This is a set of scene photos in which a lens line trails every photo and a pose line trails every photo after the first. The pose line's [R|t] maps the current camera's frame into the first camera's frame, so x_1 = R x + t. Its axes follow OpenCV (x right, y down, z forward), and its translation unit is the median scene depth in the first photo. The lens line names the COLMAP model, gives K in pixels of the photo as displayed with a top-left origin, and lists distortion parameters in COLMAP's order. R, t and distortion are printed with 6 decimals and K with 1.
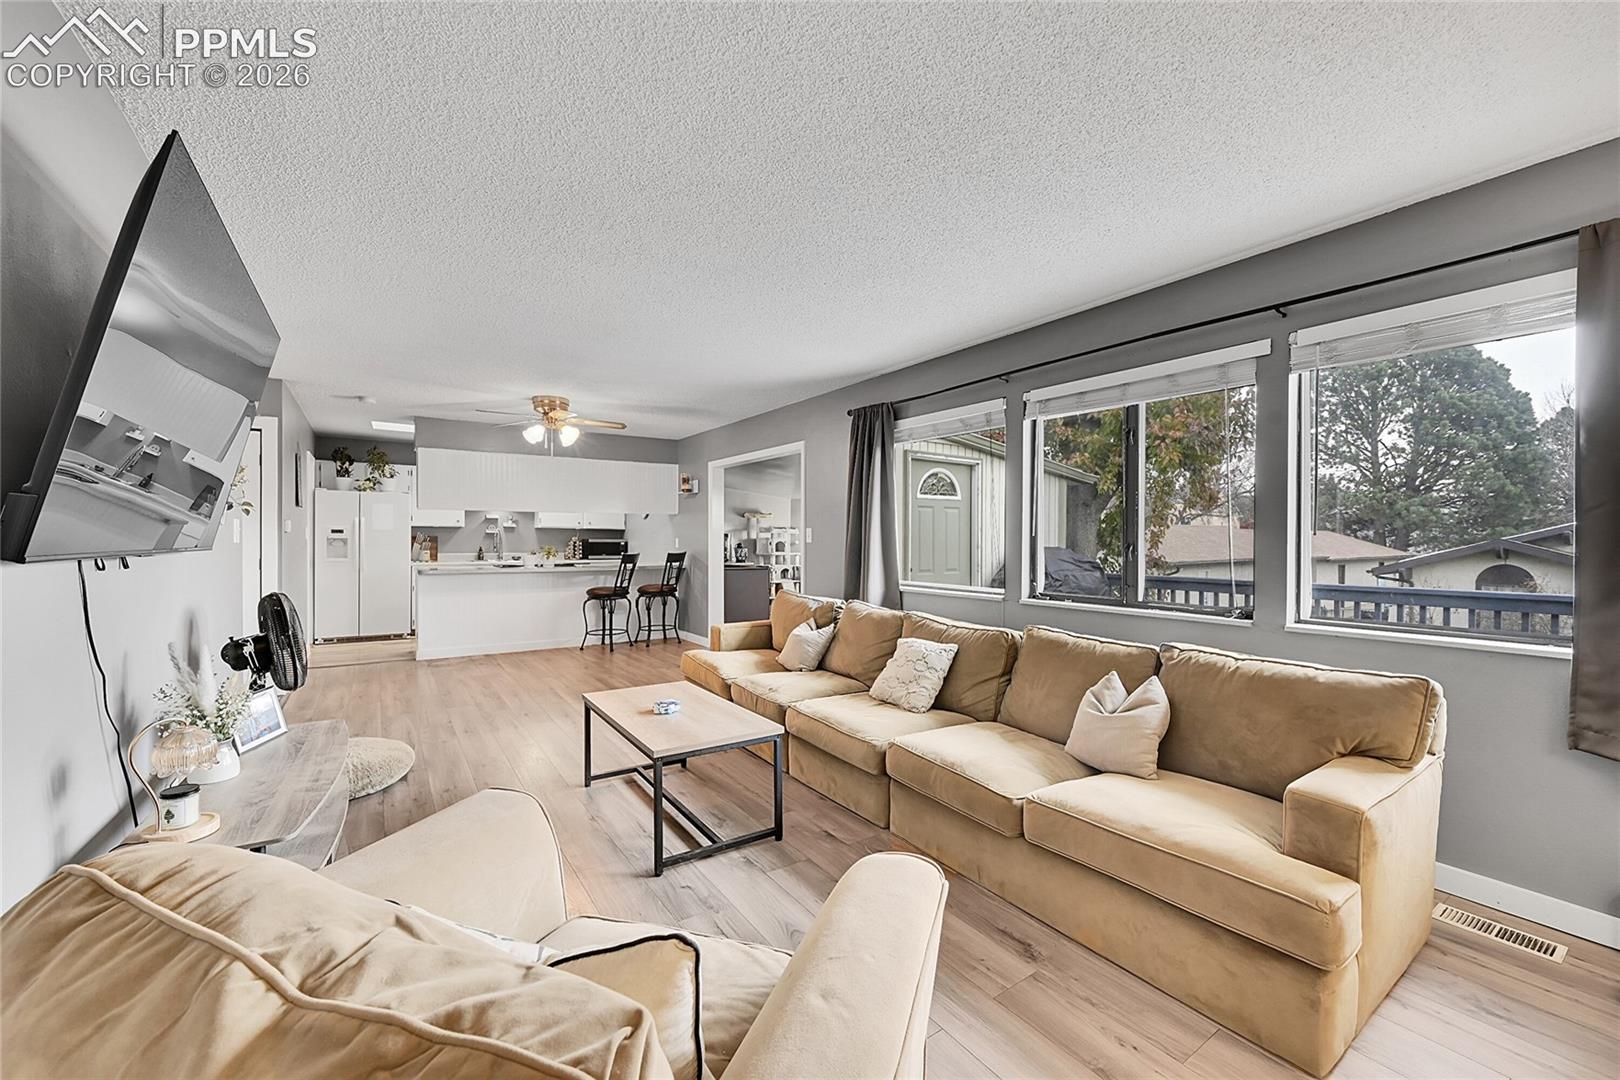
lens RADIAL K [[637.8, 0, 811.6], [0, 637.8, 538.3], [0, 0, 1]] dist [0.002713, -0.000611]
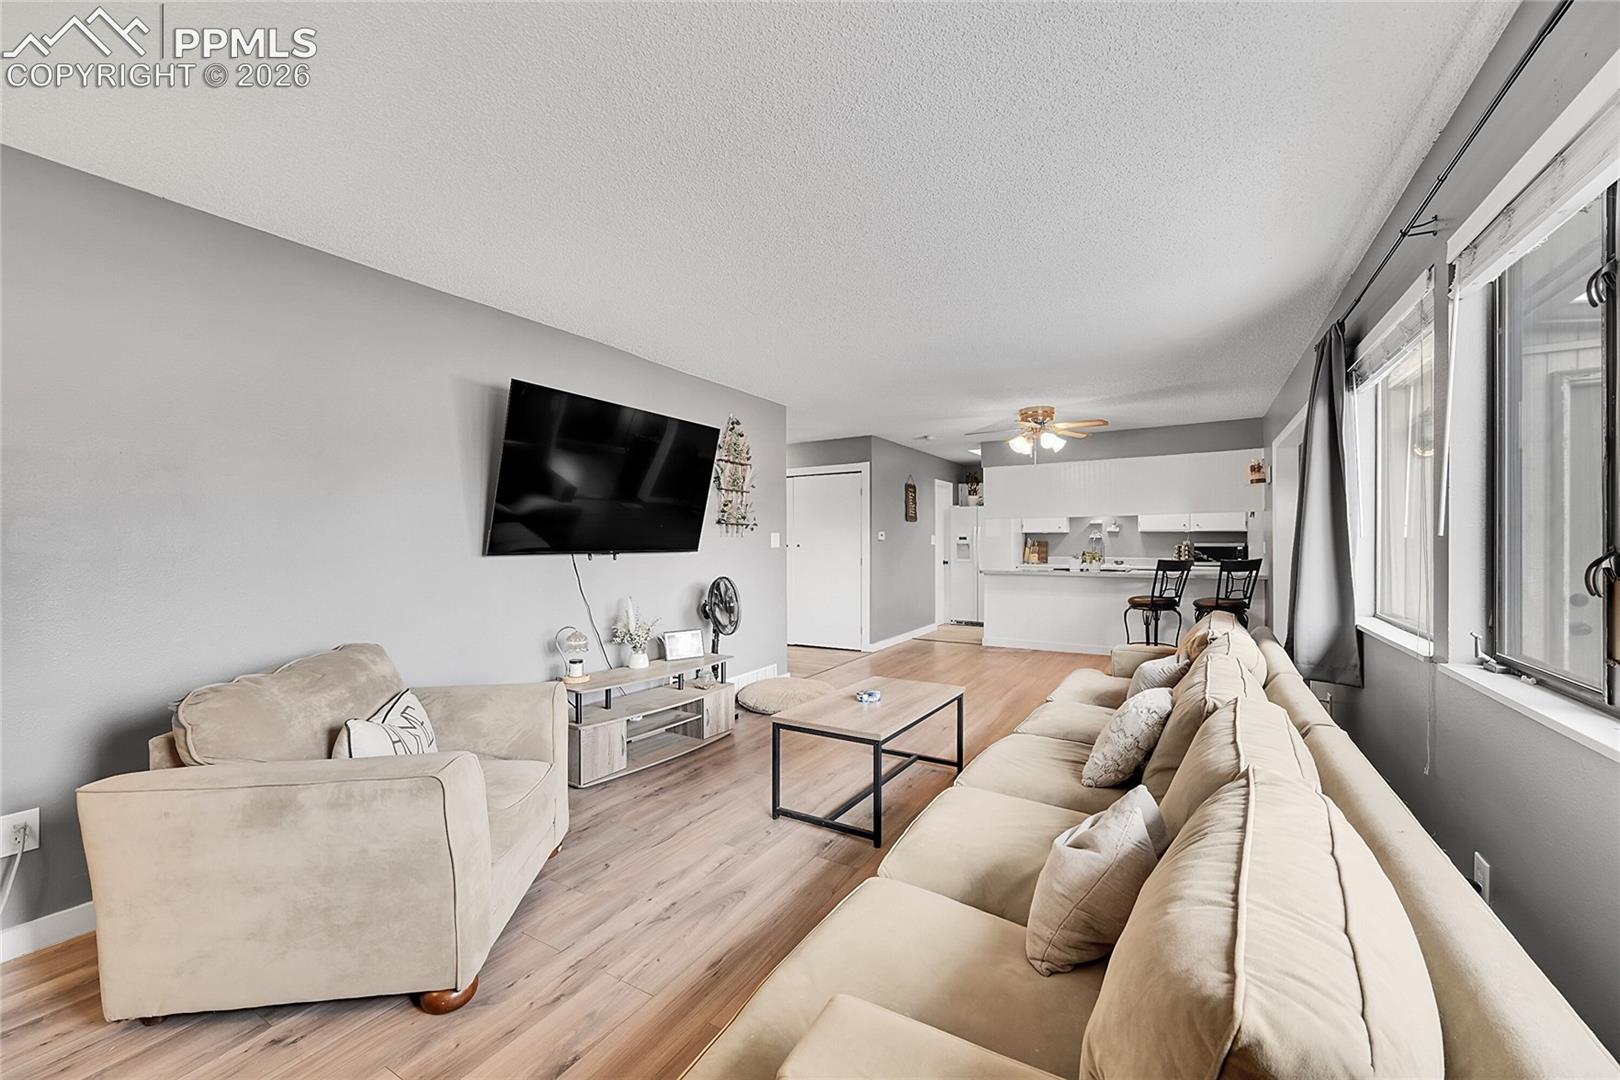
lens RADIAL K [[637.8, 0, 806.7], [0, 637.8, 541.2], [0, 0, 1]] dist [0.002713, -0.000611]
pose [[0.419633, -0.006829, -0.907668, 0.281286], [0.006272, 0.999970, -0.004624, -0.001012], [0.907672, -0.003753, 0.419663, 0.165958]]
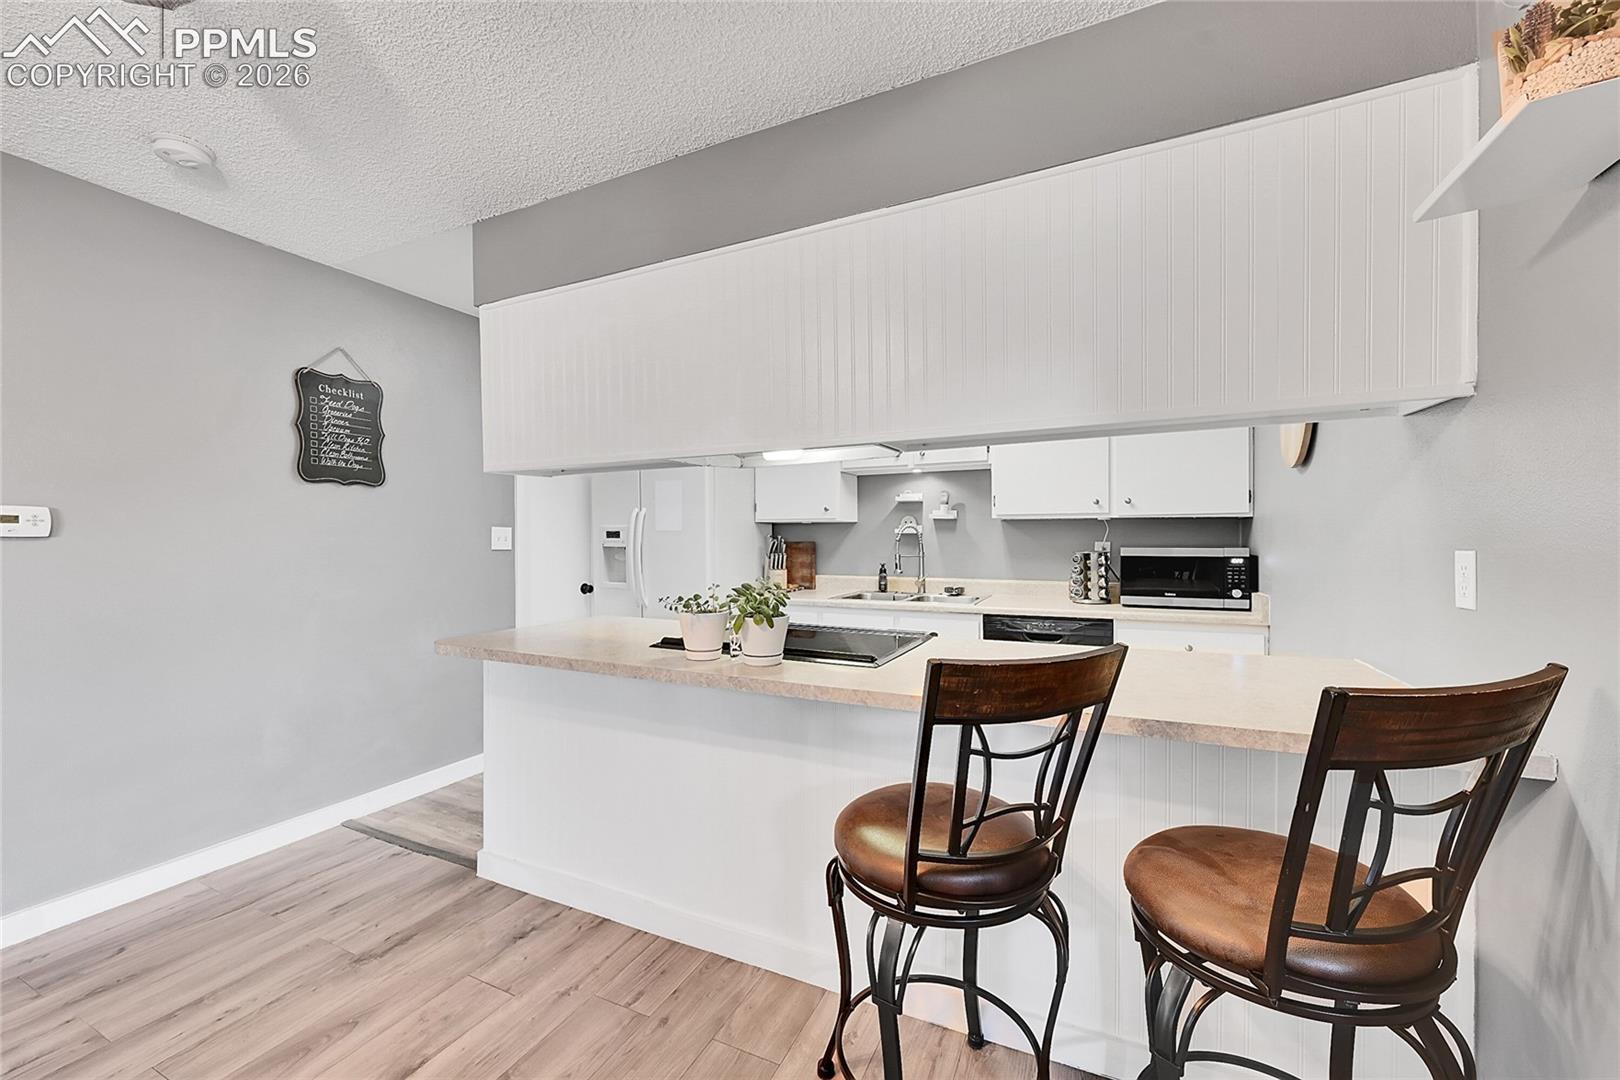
lens RADIAL K [[637.8, 0, 806.0], [0, 637.8, 546.7], [0, 0, 1]] dist [0.002713, -0.000611]
pose [[0.505701, 0.004258, -0.862698, -0.167029], [0.005283, 0.999954, 0.008032, -0.003442], [0.862693, -0.008619, 0.505655, 0.824483]]
